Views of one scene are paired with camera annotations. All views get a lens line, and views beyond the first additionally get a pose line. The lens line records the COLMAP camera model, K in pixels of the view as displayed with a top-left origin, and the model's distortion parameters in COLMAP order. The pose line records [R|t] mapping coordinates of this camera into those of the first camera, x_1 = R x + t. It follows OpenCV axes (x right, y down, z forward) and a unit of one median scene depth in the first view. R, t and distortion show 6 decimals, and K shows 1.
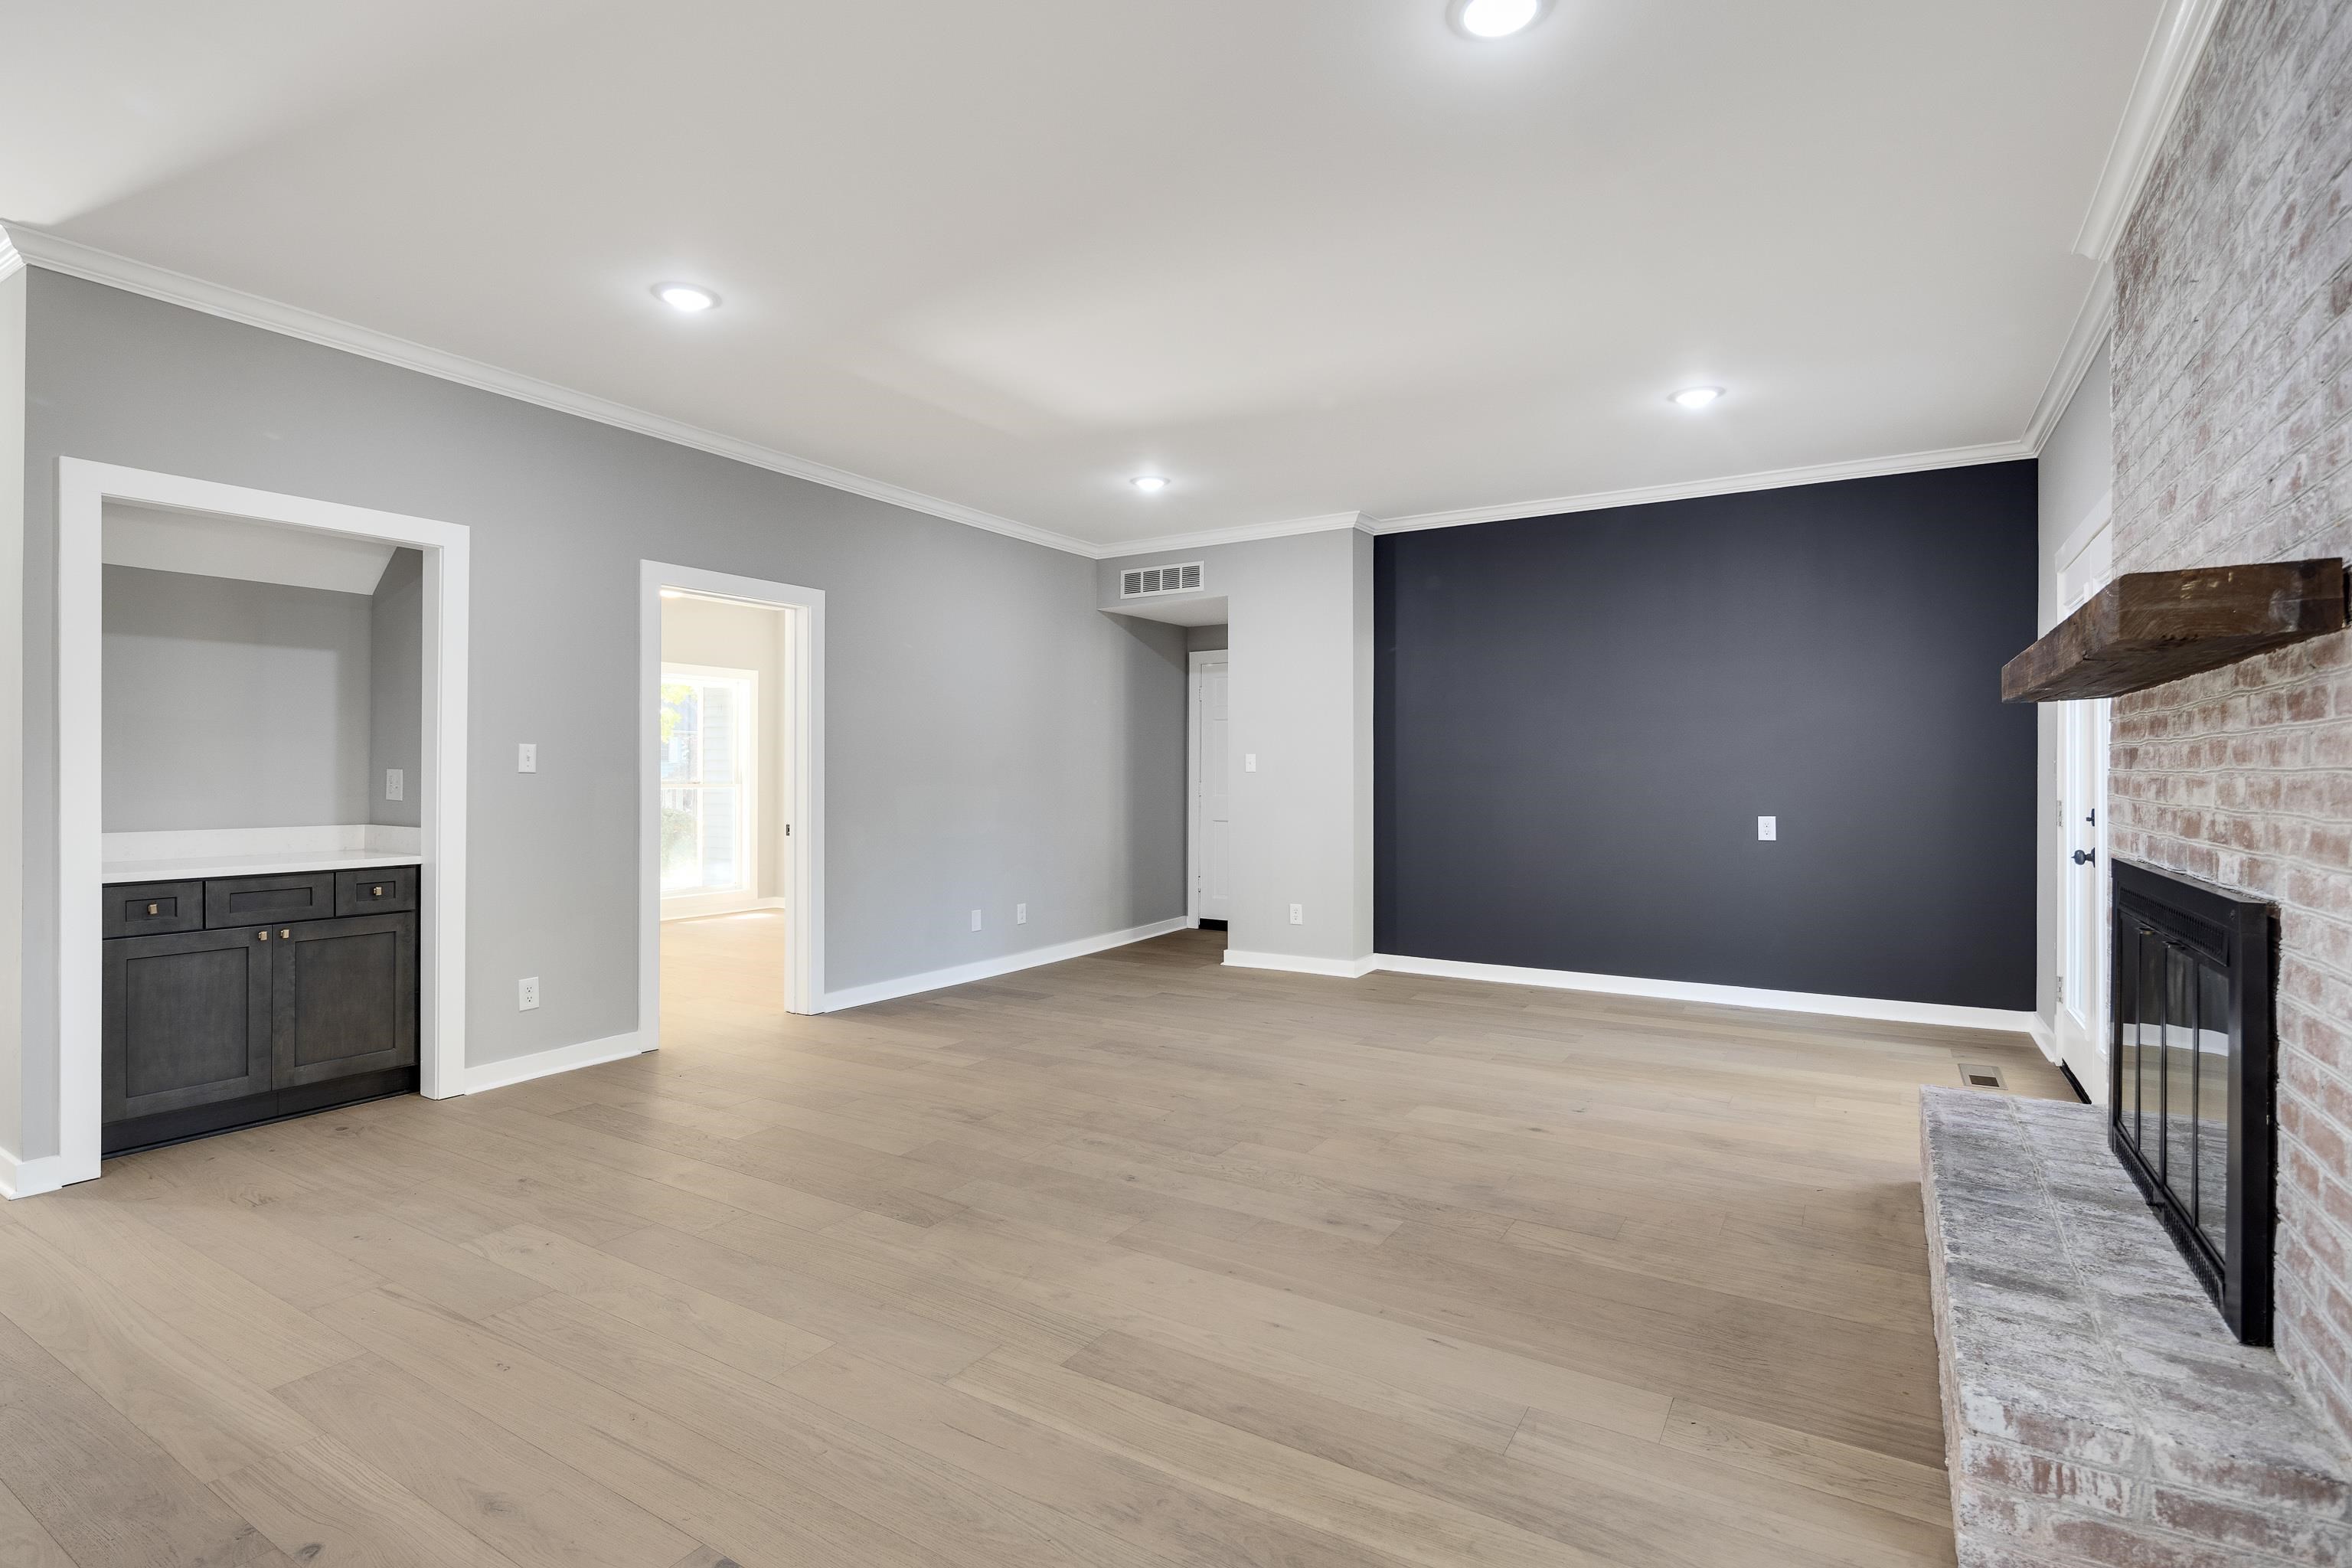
lens RADIAL K [[1129.5, 0, 1174.6], [0, 1129.5, 780.1], [0, 0, 1]] dist [0.001377, -0.001356]
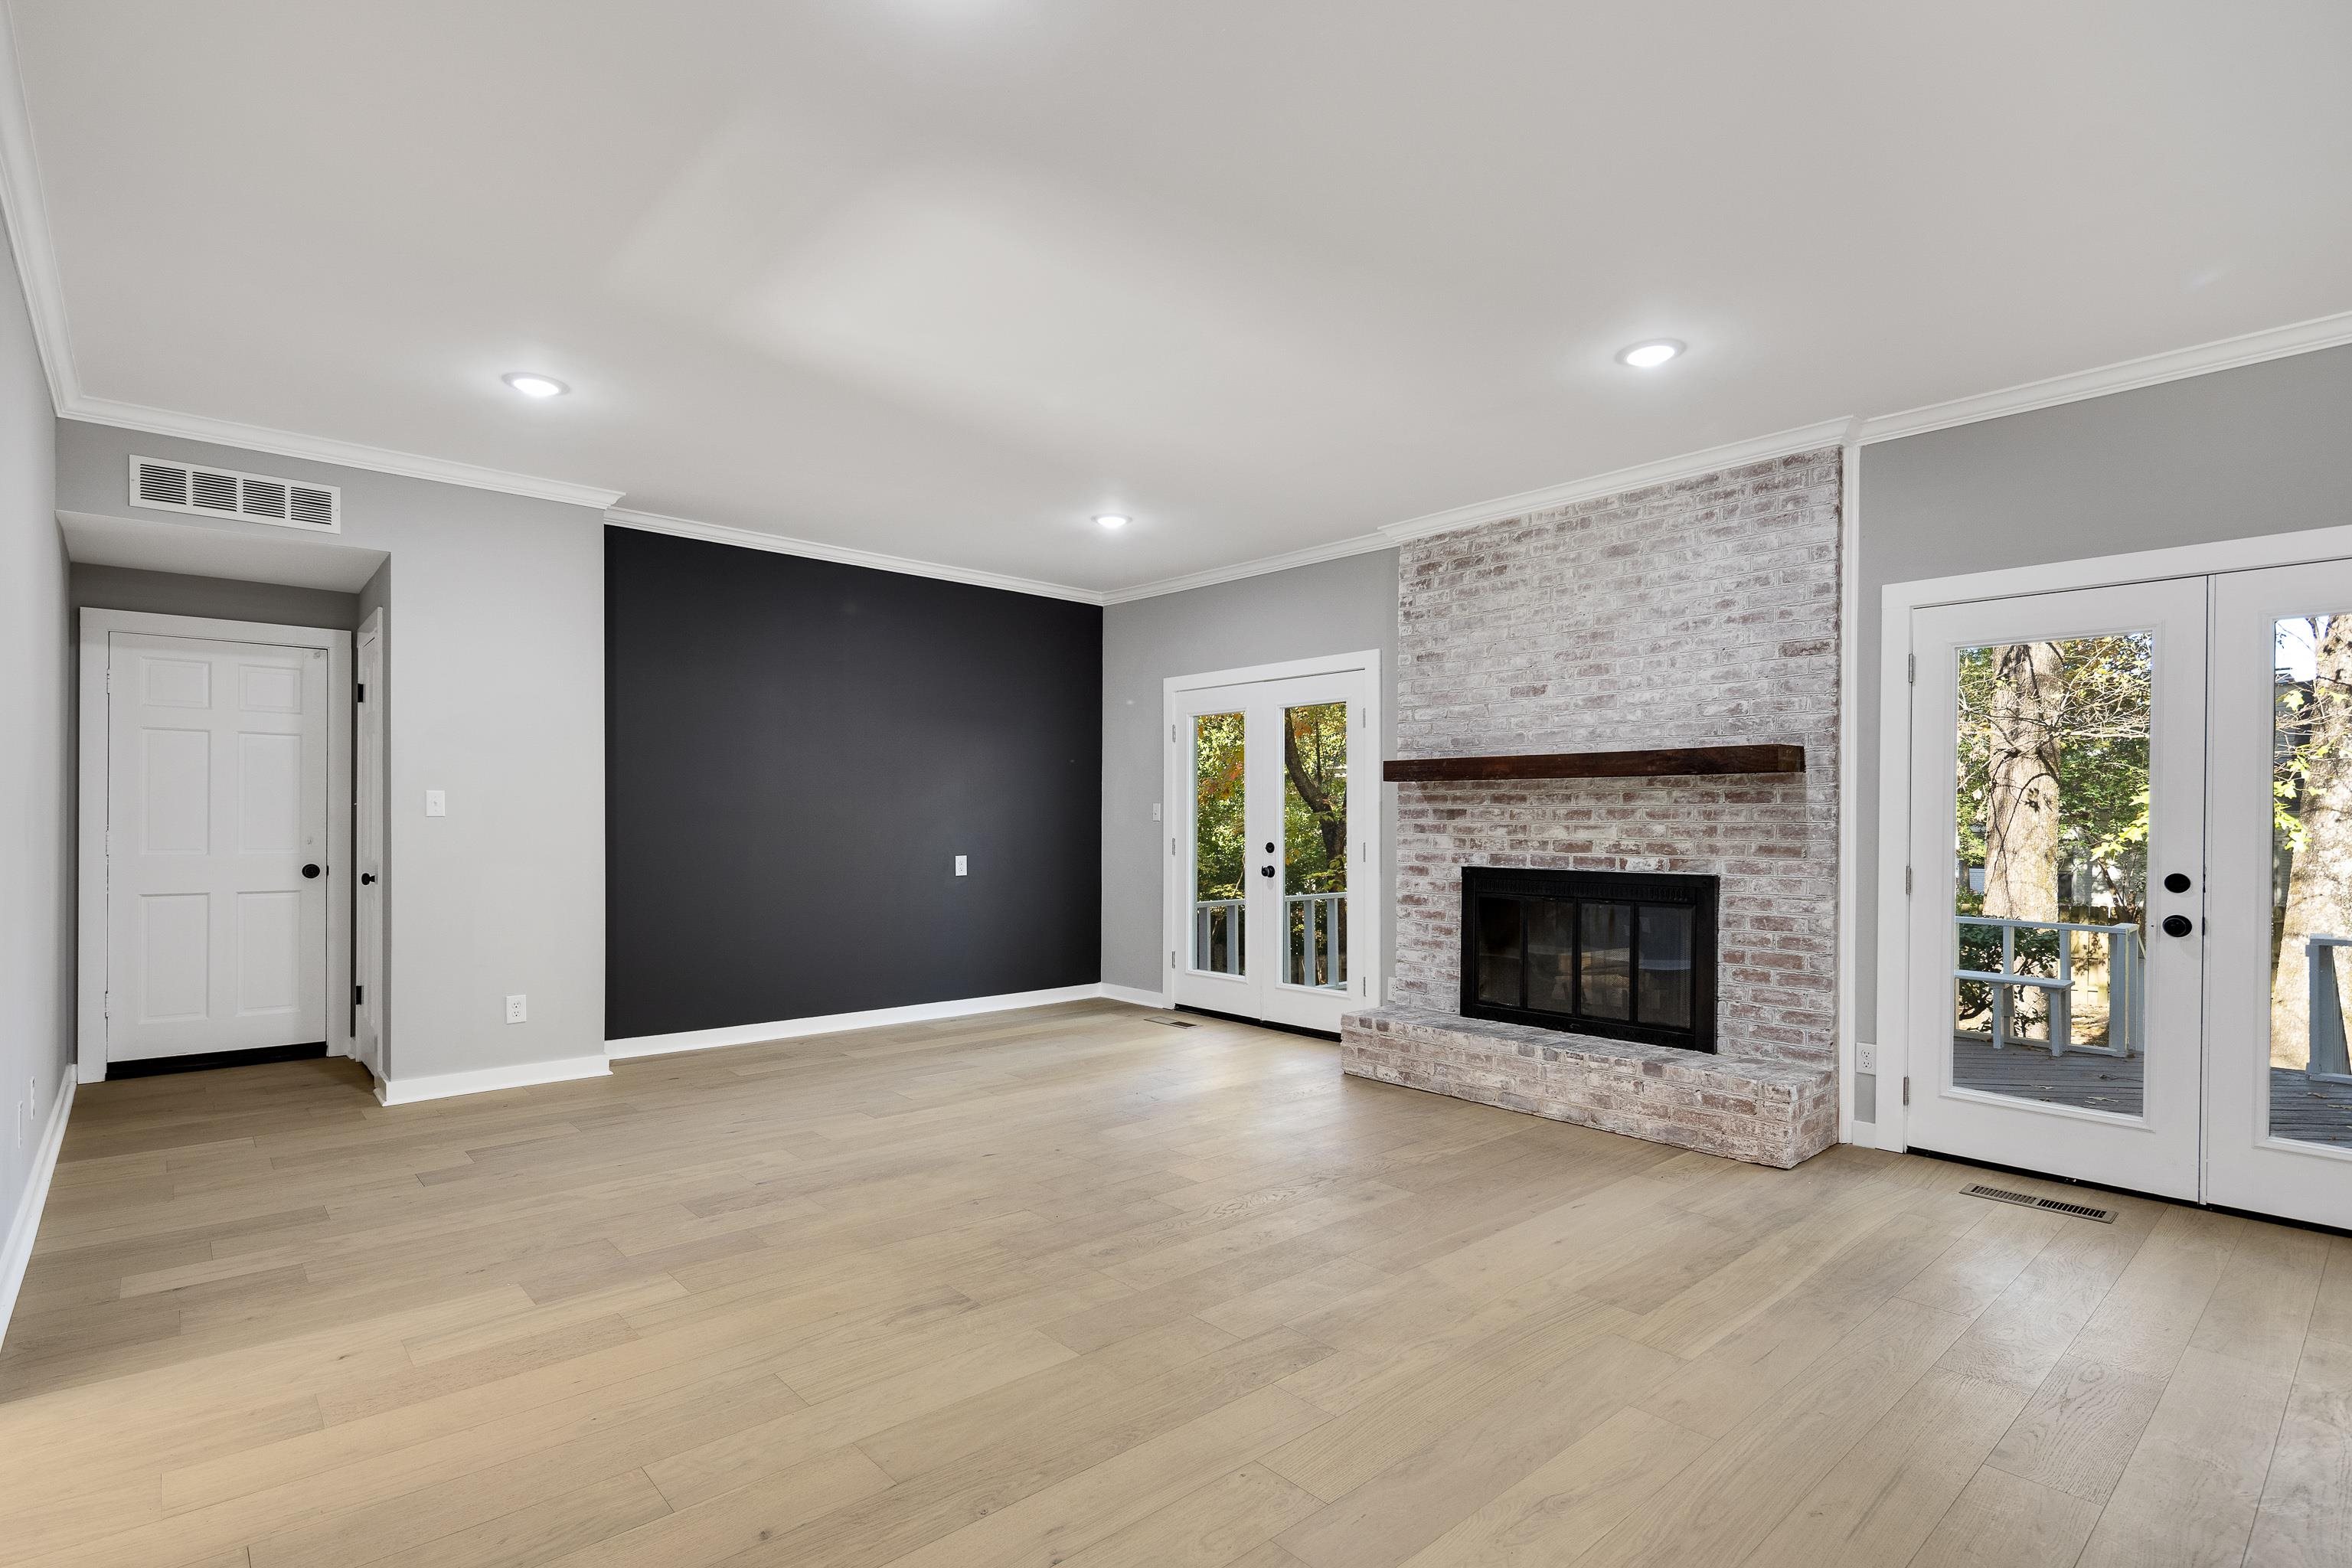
lens RADIAL K [[1129.5, 0, 1144.3], [0, 1129.5, 814.3], [0, 0, 1]] dist [0.001377, -0.001356]
pose [[0.293251, 0.006394, 0.956014, -0.846483], [0.001007, 0.999975, -0.006997, -0.004815], [-0.956035, 0.003014, 0.293237, 0.691317]]
